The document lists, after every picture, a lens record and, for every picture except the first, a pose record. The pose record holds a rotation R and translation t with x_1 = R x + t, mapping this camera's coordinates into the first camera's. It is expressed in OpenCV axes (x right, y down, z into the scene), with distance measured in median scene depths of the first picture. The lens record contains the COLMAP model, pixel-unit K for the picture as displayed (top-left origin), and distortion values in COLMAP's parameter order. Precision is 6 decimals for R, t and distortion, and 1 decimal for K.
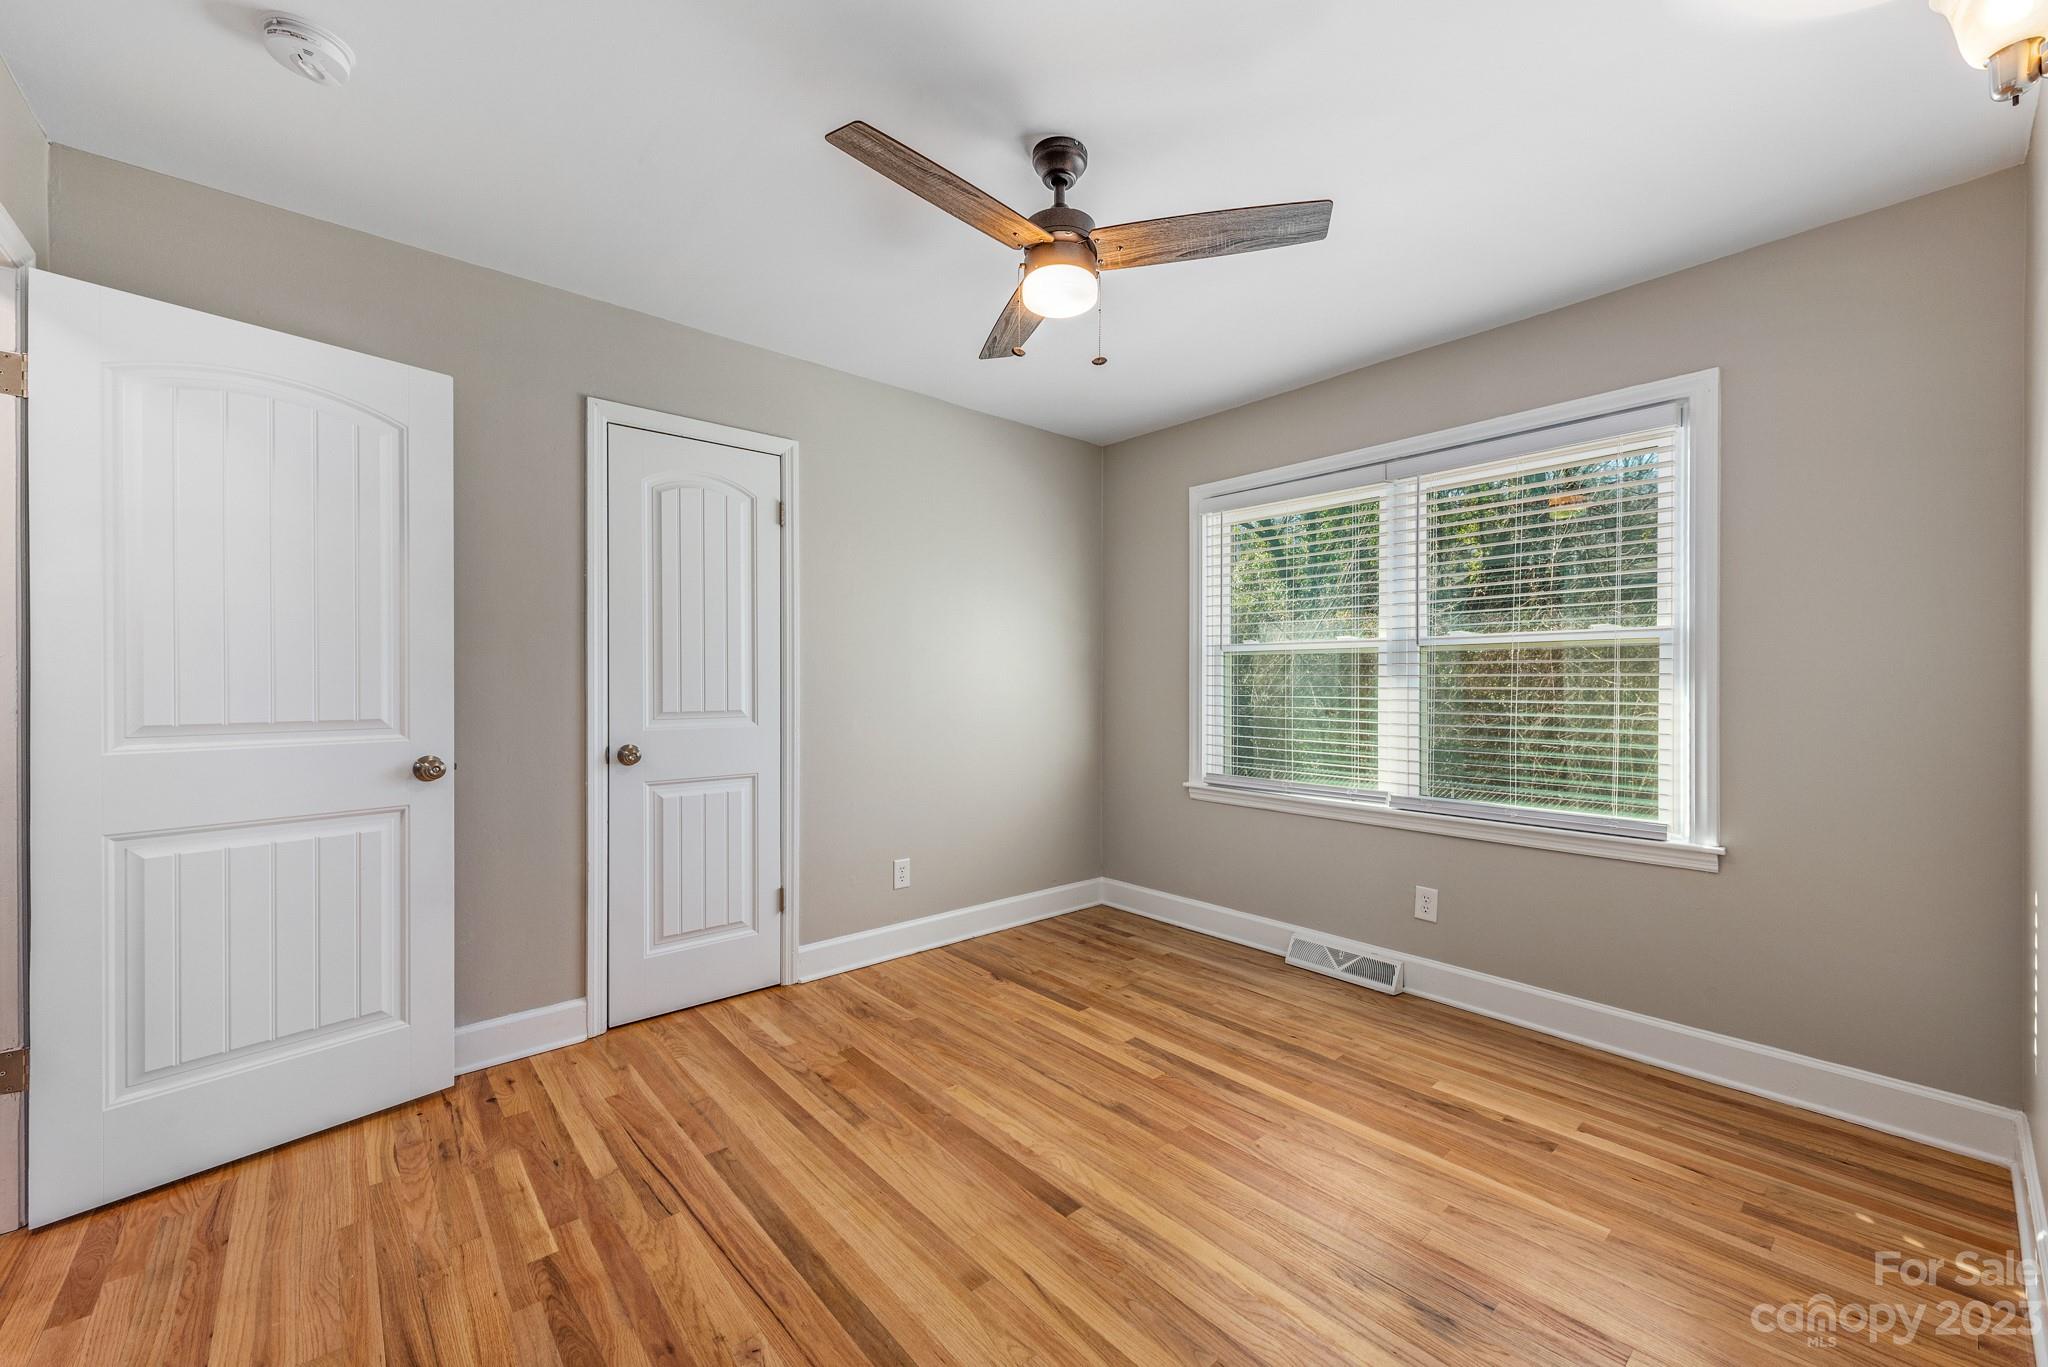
lens RADIAL K [[800.5, 0, 1034.9], [0, 800.5, 682.1], [0, 0, 1]] dist [0.013814, -0.004698]
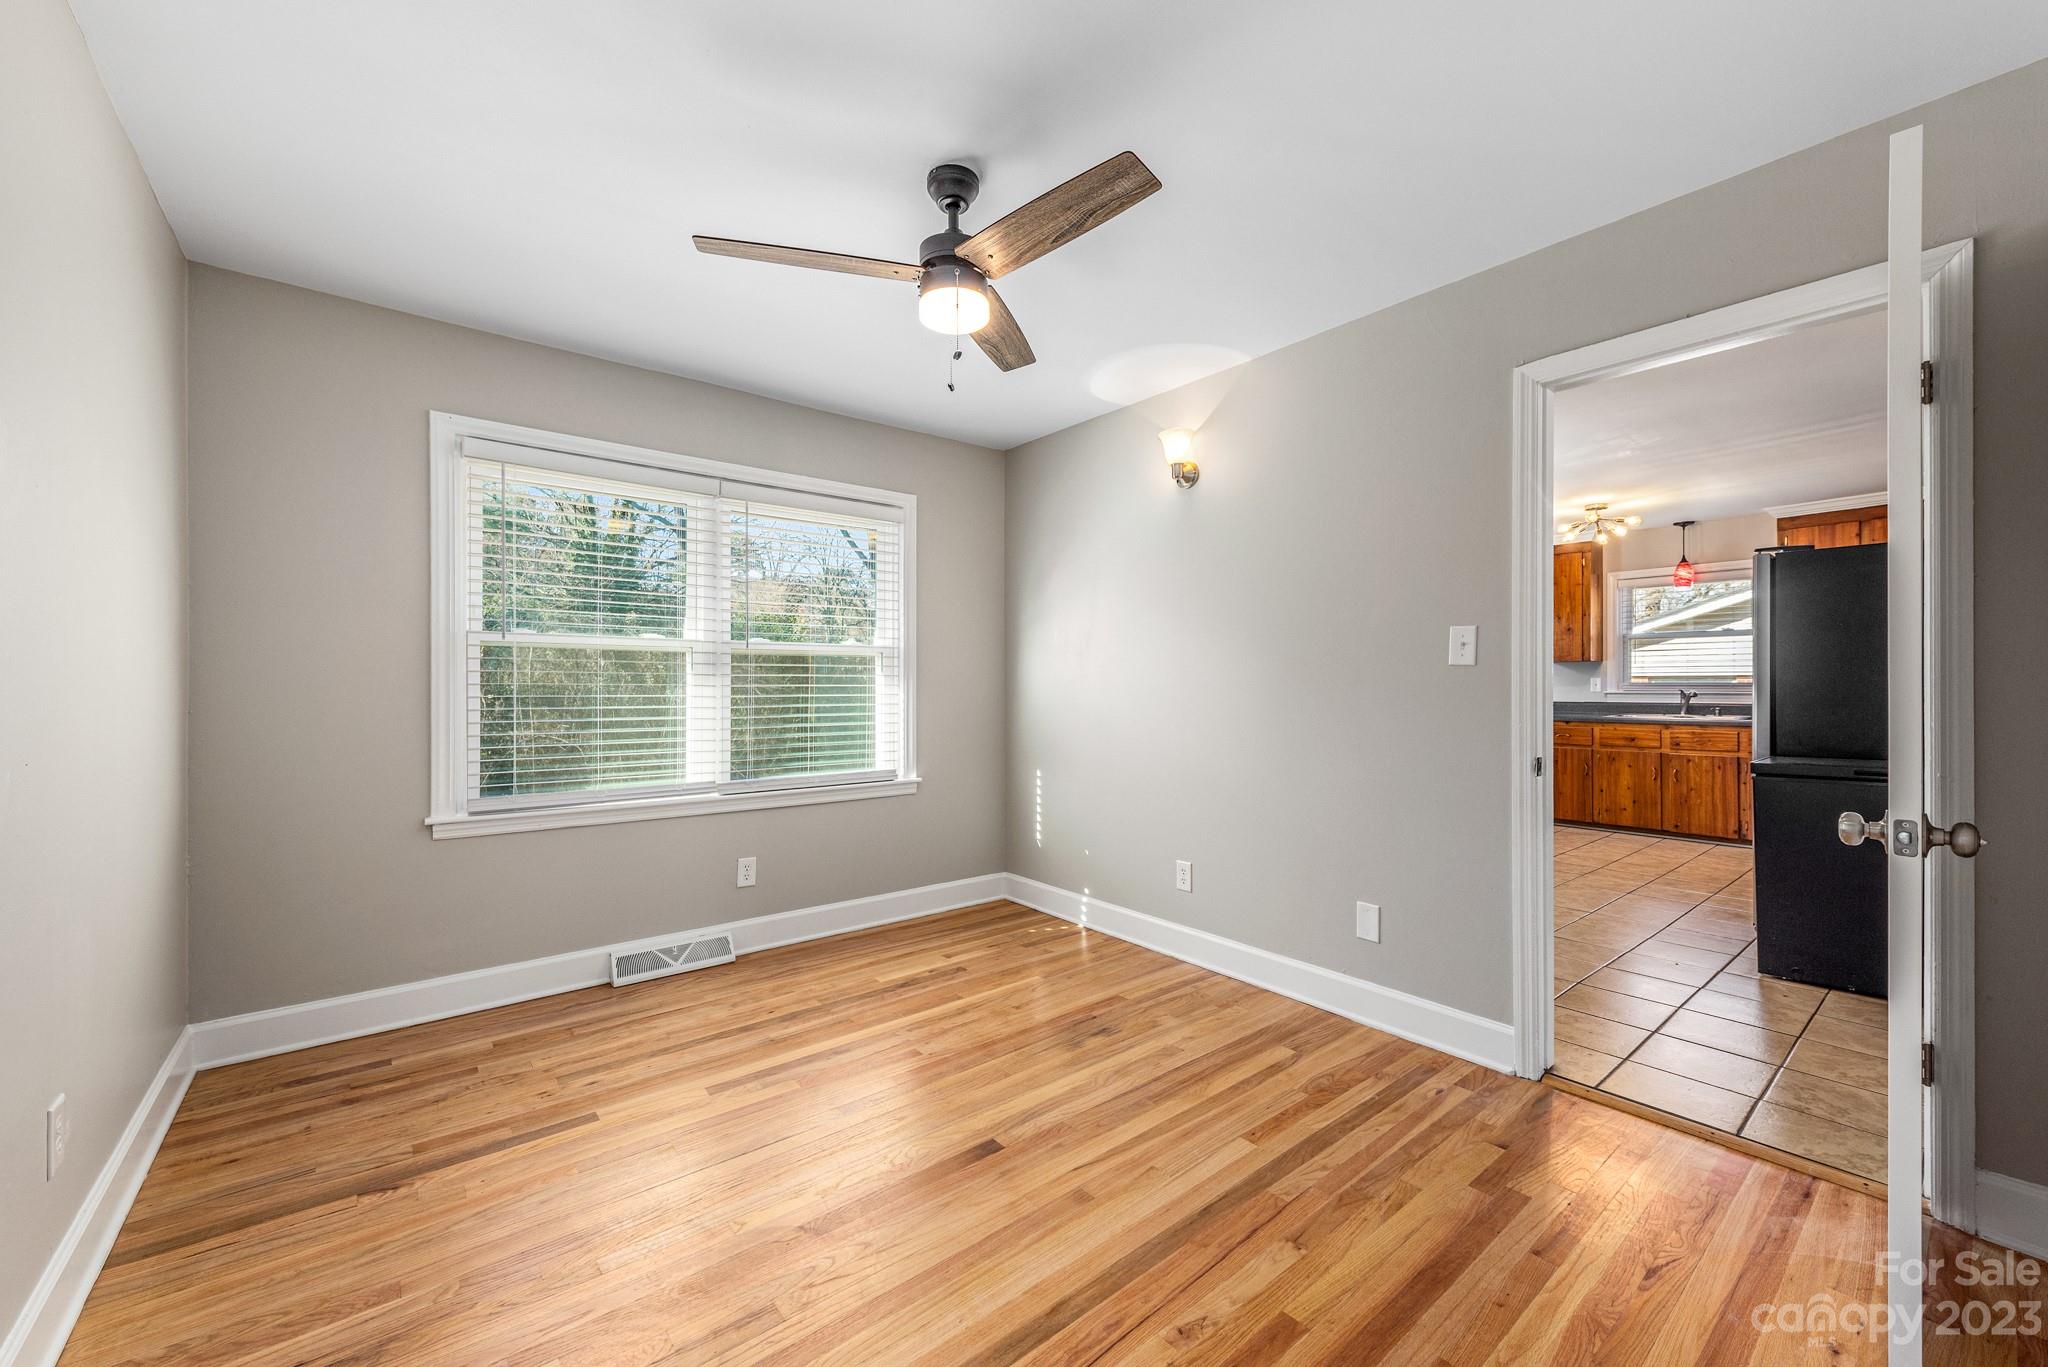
lens RADIAL K [[800.5, 0, 1034.9], [0, 800.5, 682.1], [0, 0, 1]] dist [0.013814, -0.004698]
pose [[0.030422, 0.002239, 0.999535, -0.702389], [-0.001784, 0.999996, -0.002186, 0.004438], [-0.999536, -0.001717, 0.030426, 0.590030]]
